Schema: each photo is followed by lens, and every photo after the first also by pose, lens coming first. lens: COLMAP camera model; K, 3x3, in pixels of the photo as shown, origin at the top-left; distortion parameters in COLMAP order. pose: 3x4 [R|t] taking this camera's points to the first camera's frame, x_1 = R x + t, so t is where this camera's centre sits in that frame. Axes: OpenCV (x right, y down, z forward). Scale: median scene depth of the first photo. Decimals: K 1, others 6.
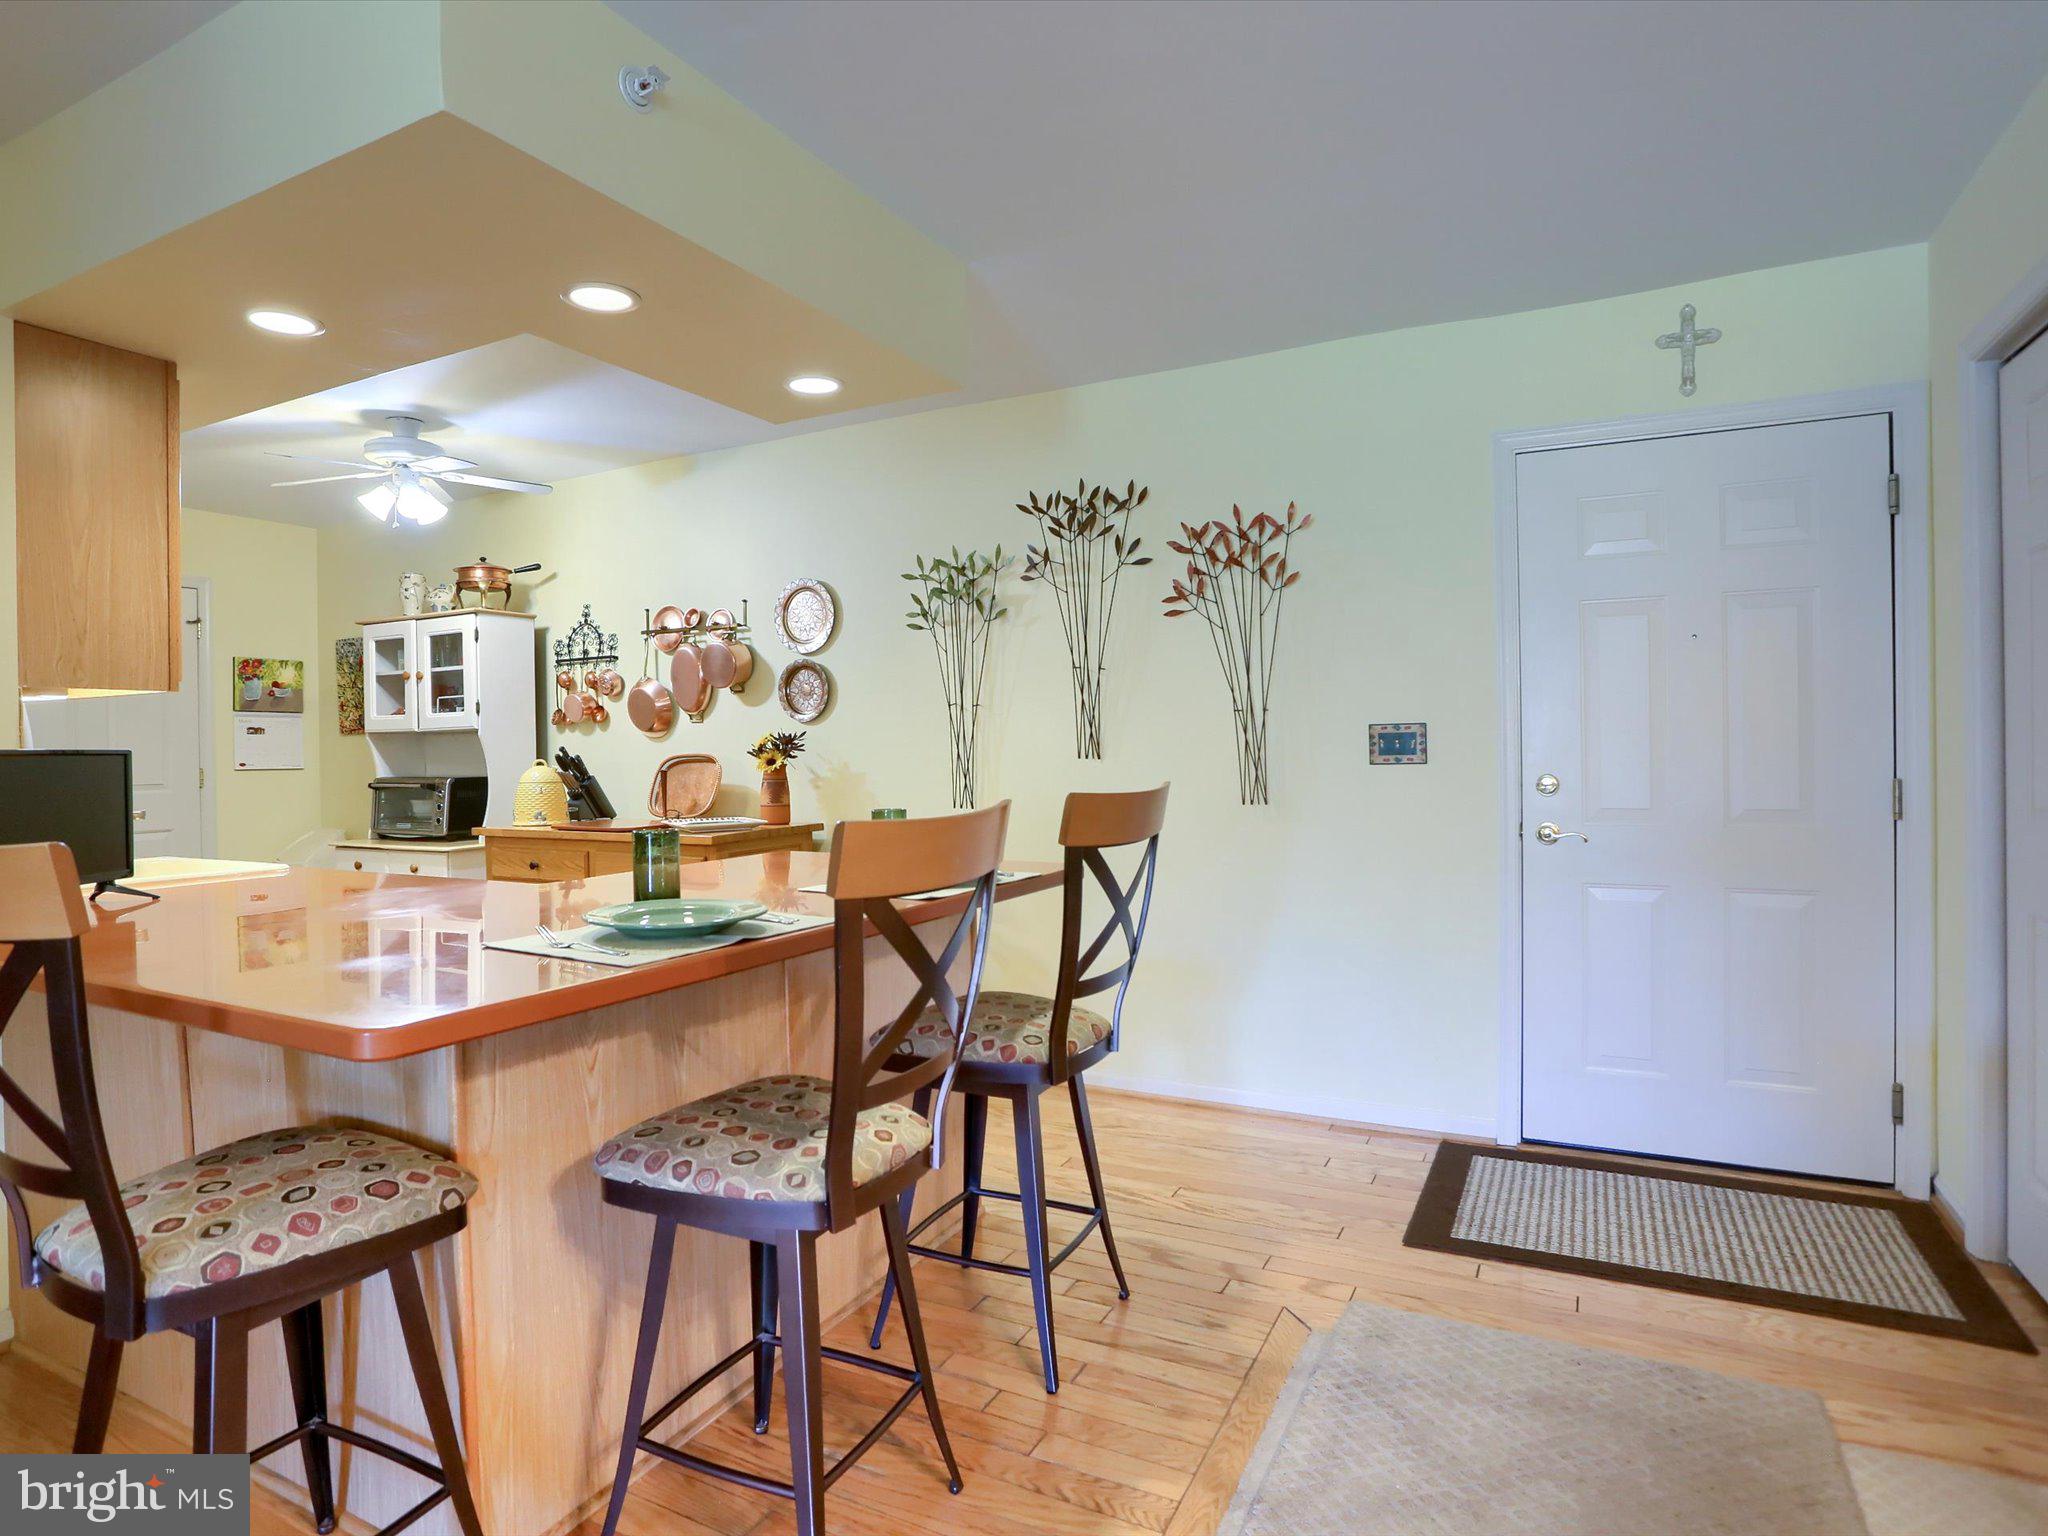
lens RADIAL K [[1125.4, 0, 1011.6], [0, 1125.4, 753.7], [0, 0, 1]] dist [-0.075044, 0.033606]
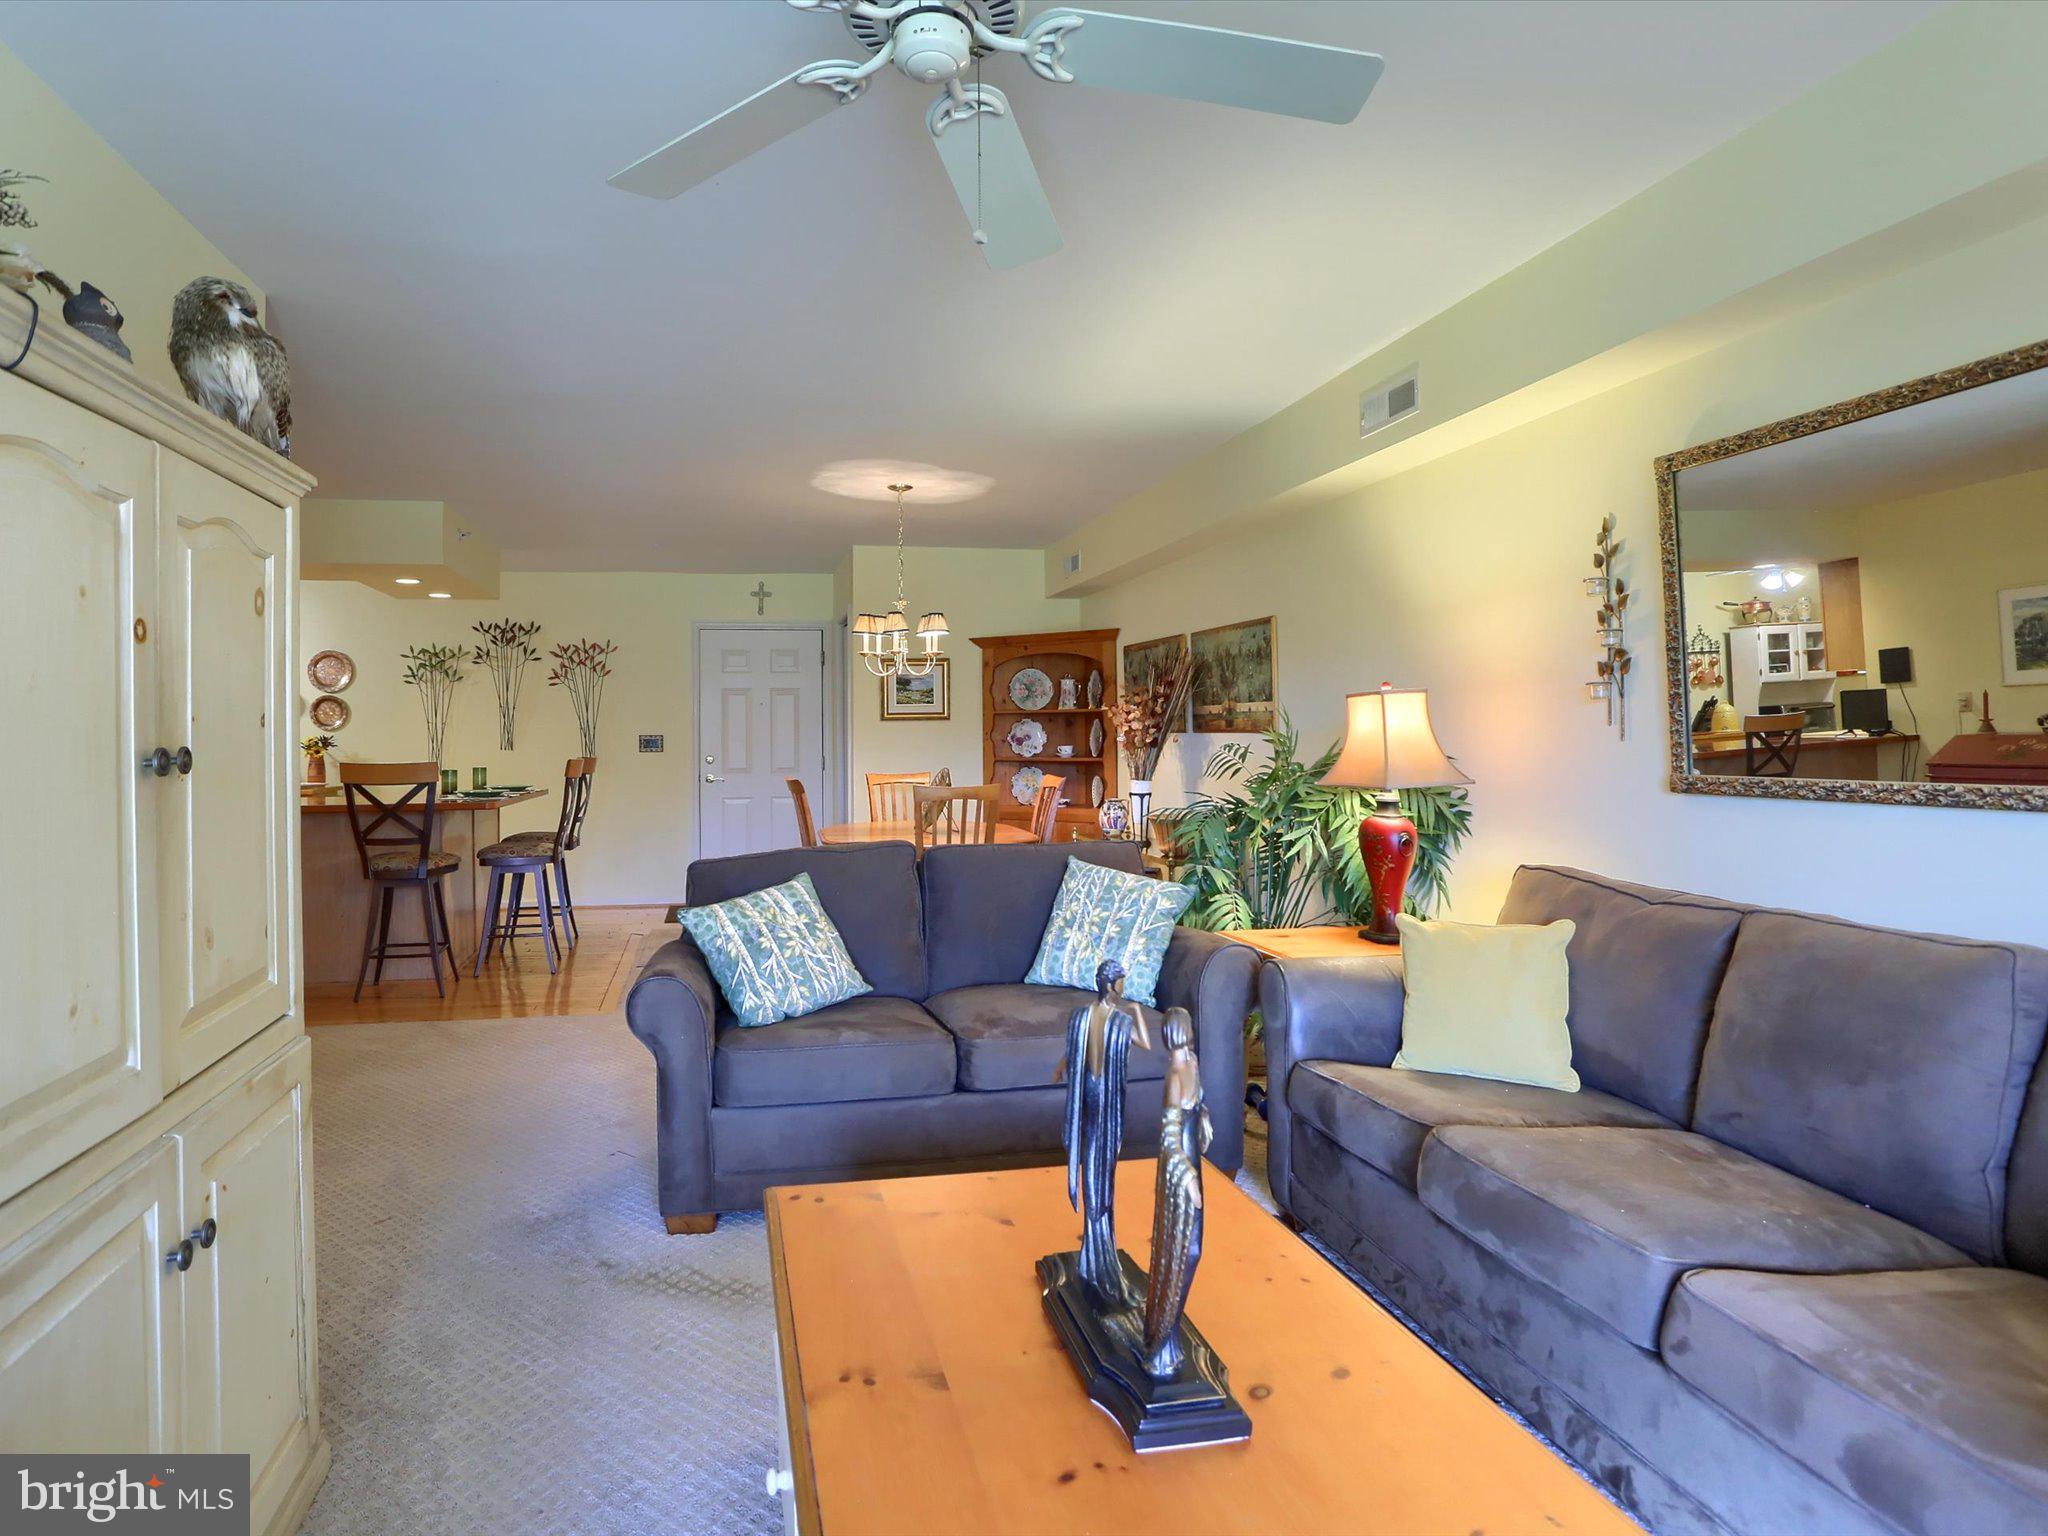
lens RADIAL K [[1152.2, 0, 950.9], [0, 1152.2, 711.1], [0, 0, 1]] dist [-0.072828, 0.034490]
pose [[0.782374, 0.021527, 0.622437, -0.609830], [0.003507, 0.999234, -0.038967, 0.017019], [-0.622800, 0.032669, 0.781699, -1.182002]]
